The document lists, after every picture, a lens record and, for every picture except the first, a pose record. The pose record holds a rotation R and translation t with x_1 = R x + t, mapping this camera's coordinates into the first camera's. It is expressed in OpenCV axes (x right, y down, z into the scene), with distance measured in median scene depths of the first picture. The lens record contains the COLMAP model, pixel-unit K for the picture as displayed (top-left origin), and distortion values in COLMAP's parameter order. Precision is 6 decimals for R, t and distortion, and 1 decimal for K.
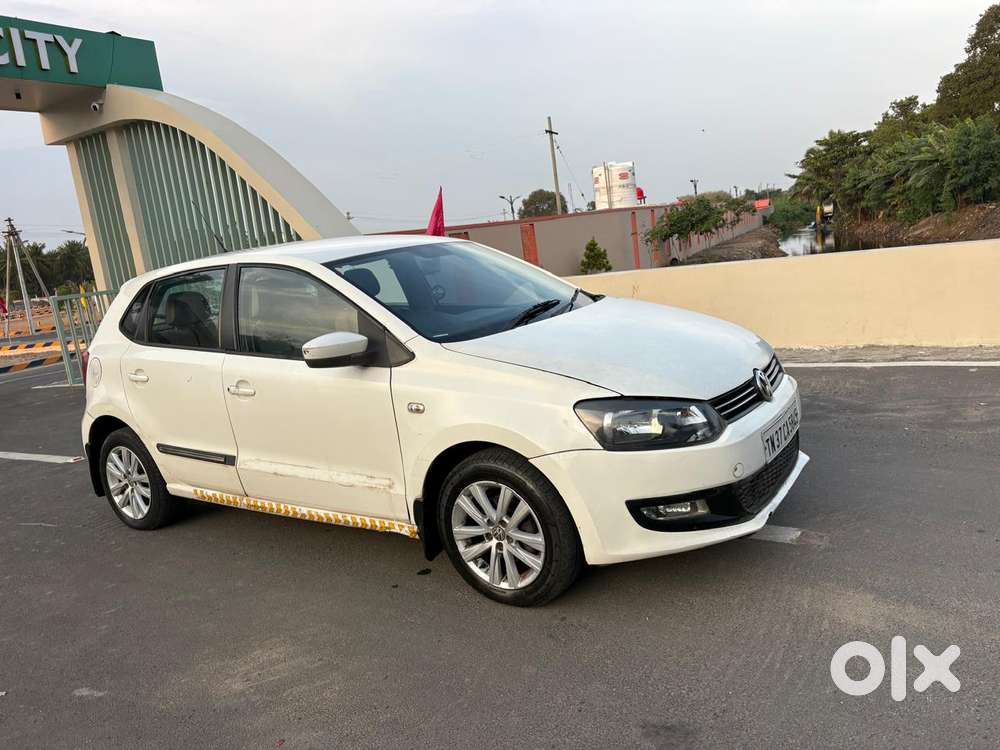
lens RADIAL K [[754.3, 0, 502.1], [0, 754.3, 373.4], [0, 0, 1]] dist [0.058276, -0.065344]
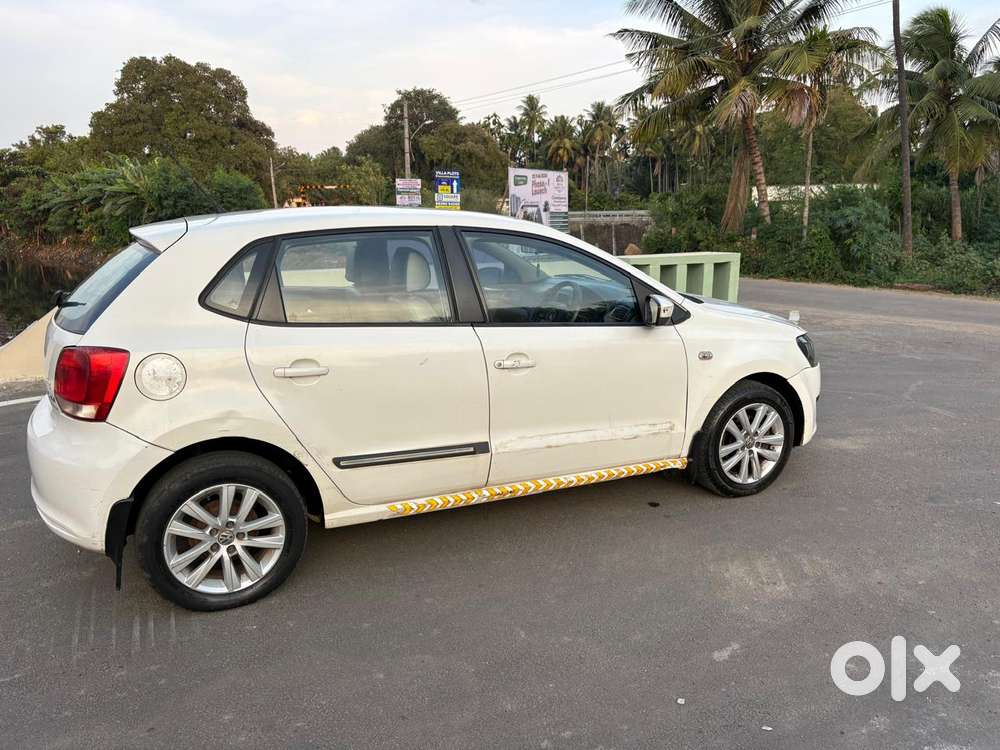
lens RADIAL K [[754.3, 0, 505.9], [0, 754.3, 365.0], [0, 0, 1]] dist [0.058276, -0.065344]
pose [[0.512975, -0.058541, 0.856405, -0.987985], [0.101402, 0.994819, 0.007264, 0.014076], [-0.852394, 0.083115, 0.516253, 0.471049]]
